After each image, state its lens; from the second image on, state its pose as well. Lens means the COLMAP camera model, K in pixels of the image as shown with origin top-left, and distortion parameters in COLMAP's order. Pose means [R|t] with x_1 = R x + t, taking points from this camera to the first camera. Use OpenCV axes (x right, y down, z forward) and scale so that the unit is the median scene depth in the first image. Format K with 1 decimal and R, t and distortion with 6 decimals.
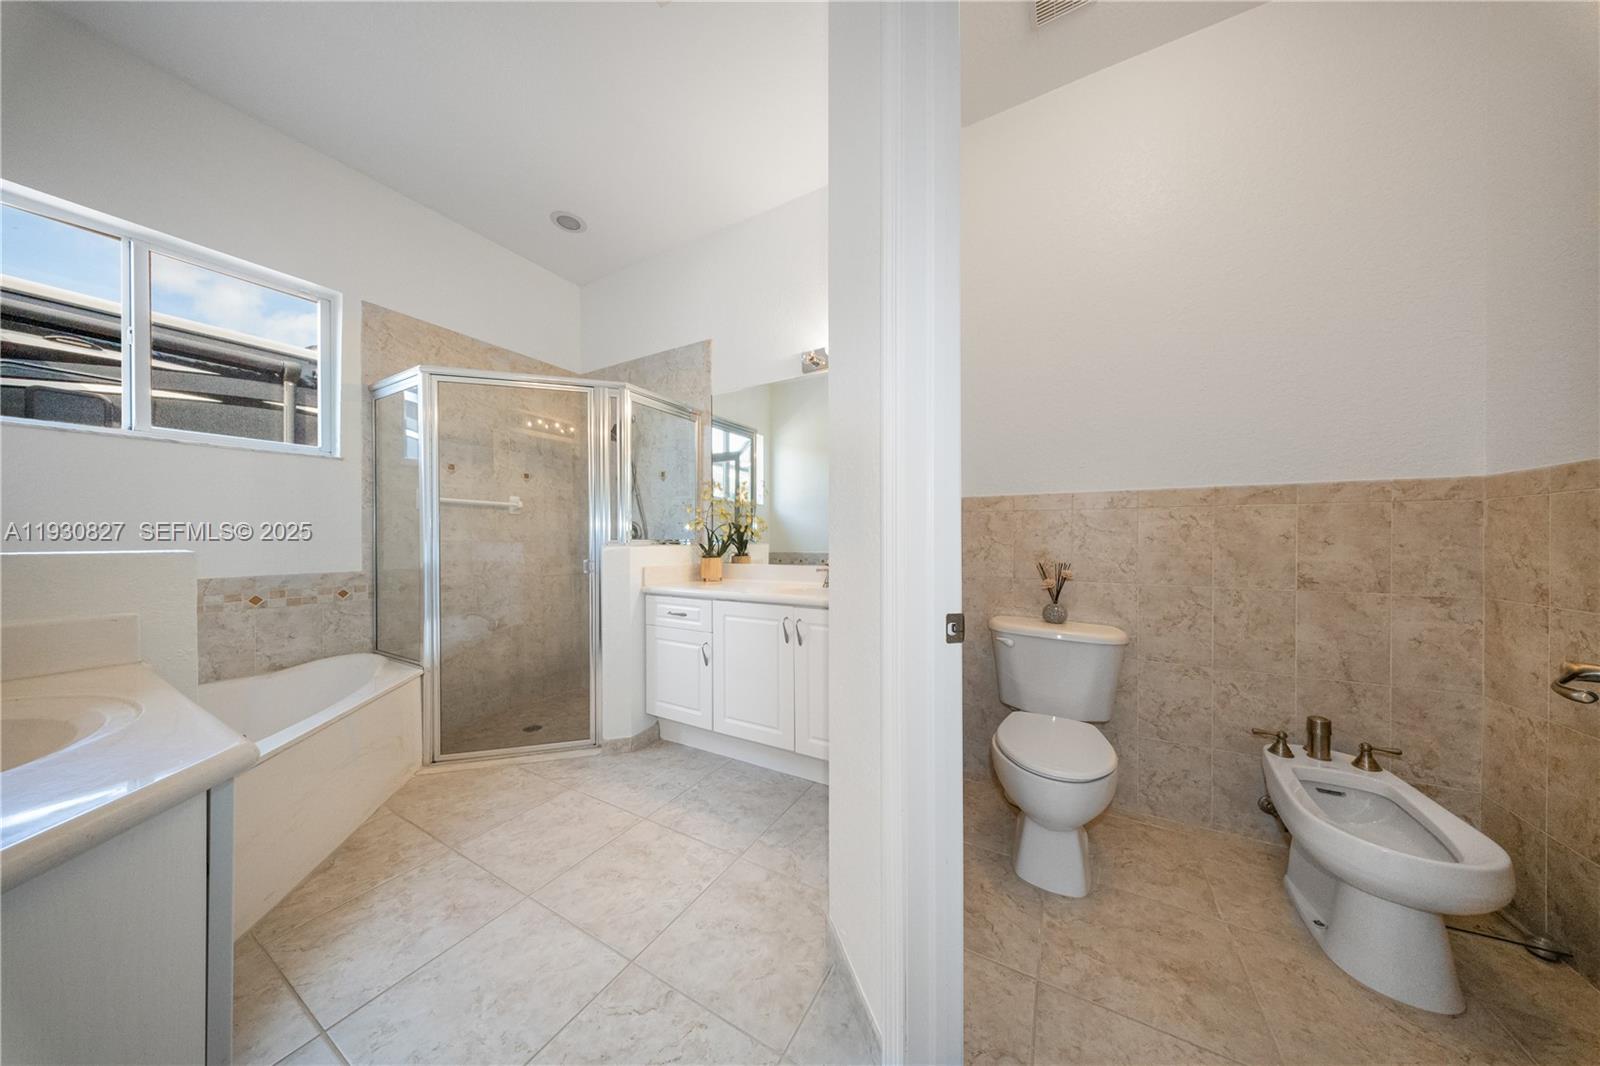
lens RADIAL K [[469.6, 0, 802.8], [0, 469.6, 538.0], [0, 0, 1]] dist [0.001453, -0.000050]
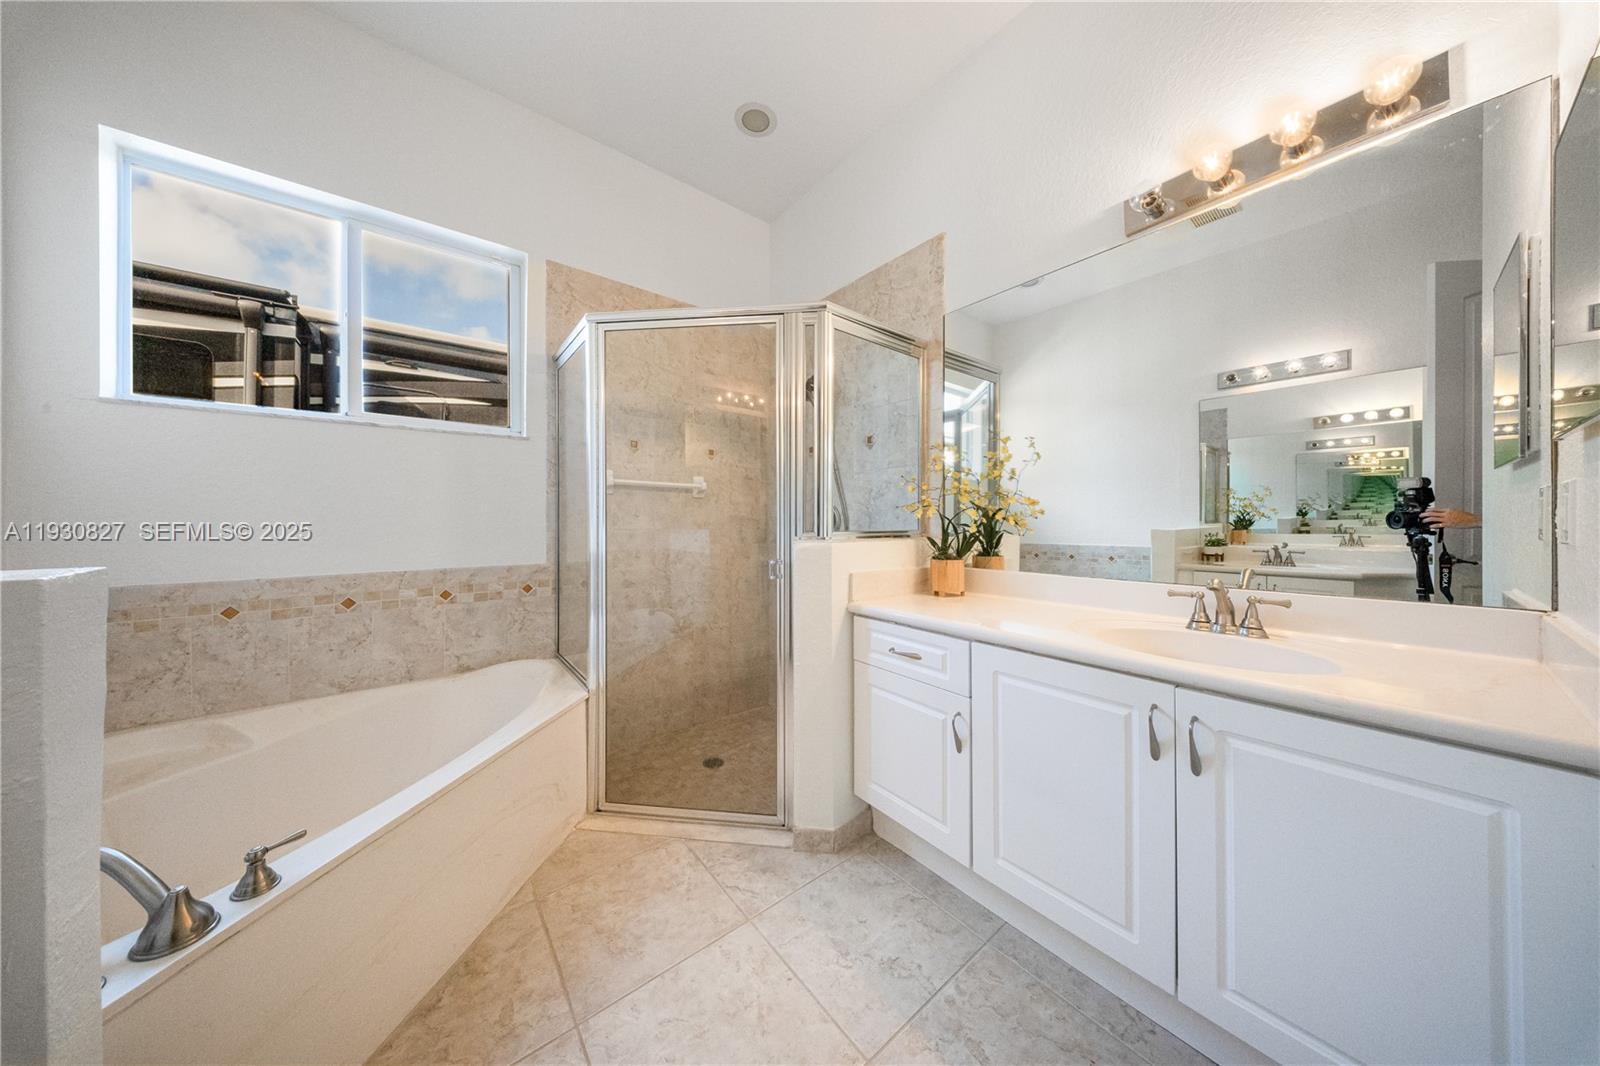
lens RADIAL K [[478.6, 0, 798.6], [0, 478.6, 517.4], [0, 0, 1]] dist [0.007046, -0.000107]
pose [[0.925488, 0.000984, -0.378776, -0.149670], [-0.003175, 0.999982, -0.005161, -0.013879], [0.378764, 0.005979, 0.925474, 0.340257]]
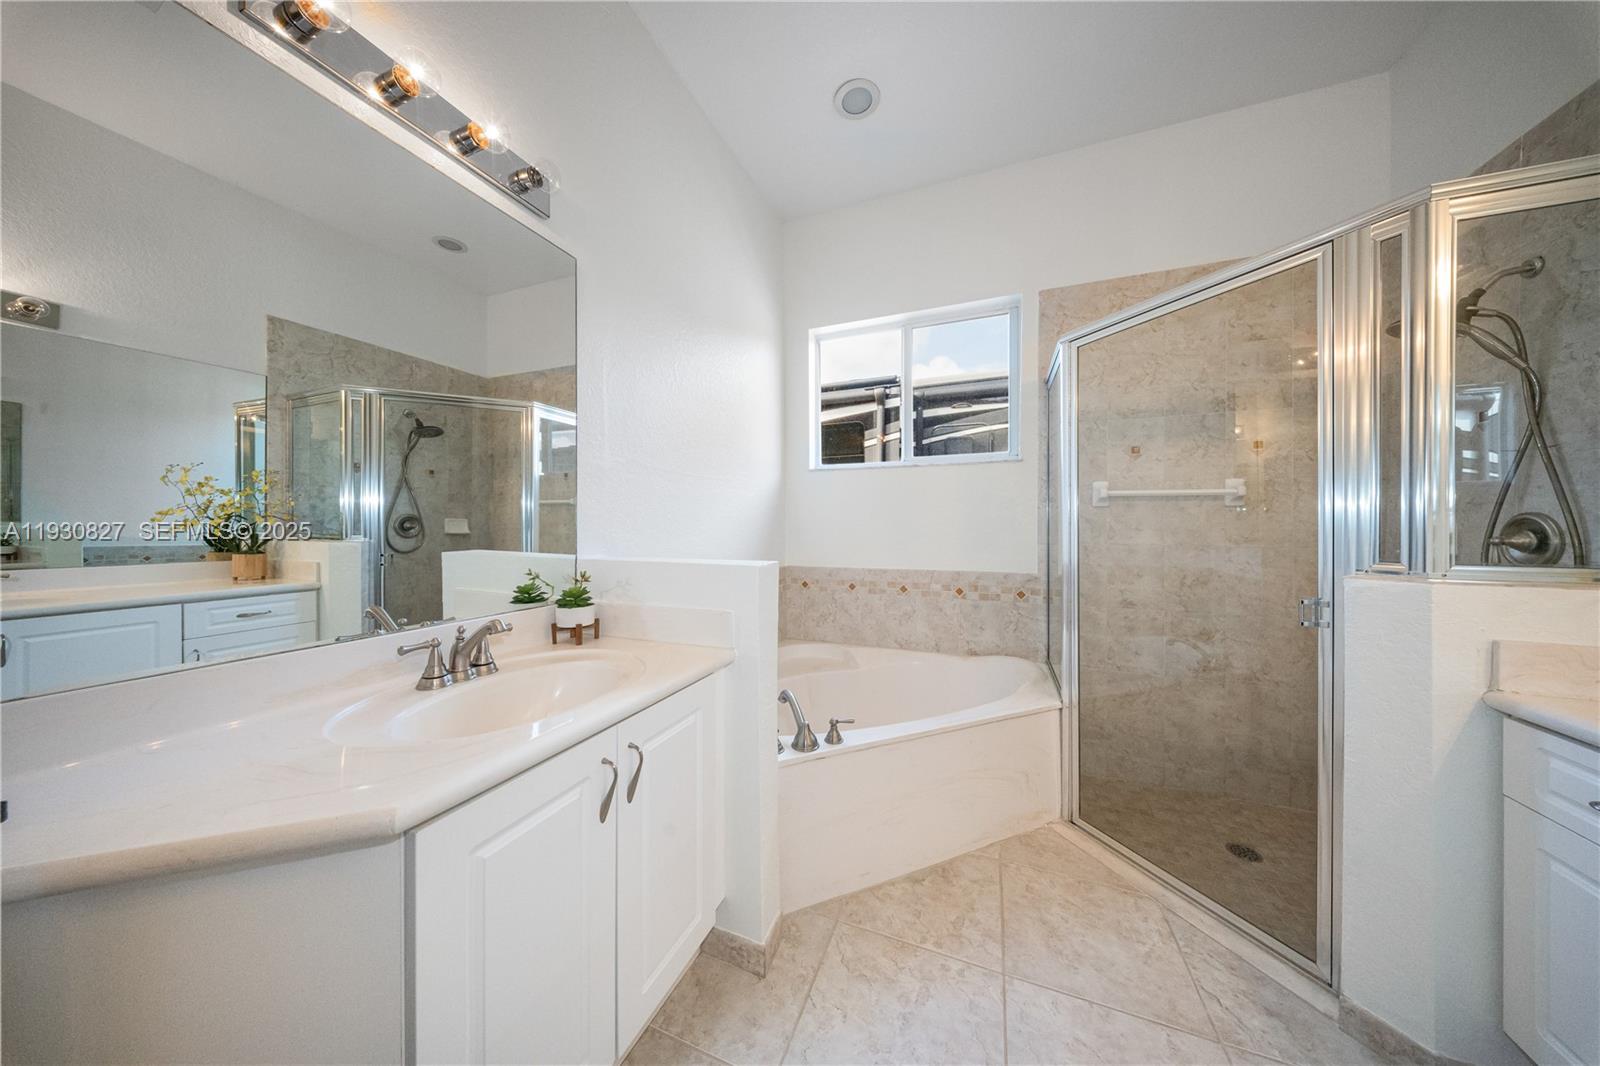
lens RADIAL K [[482.4, 0, 799.5], [0, 482.4, 525.4], [0, 0, 1]] dist [0.000641, -0.000093]
pose [[0.132288, 0.004210, -0.991202, -0.026908], [-0.004386, 0.999984, 0.003662, -0.029518], [0.991202, 0.003863, 0.132305, 0.387736]]
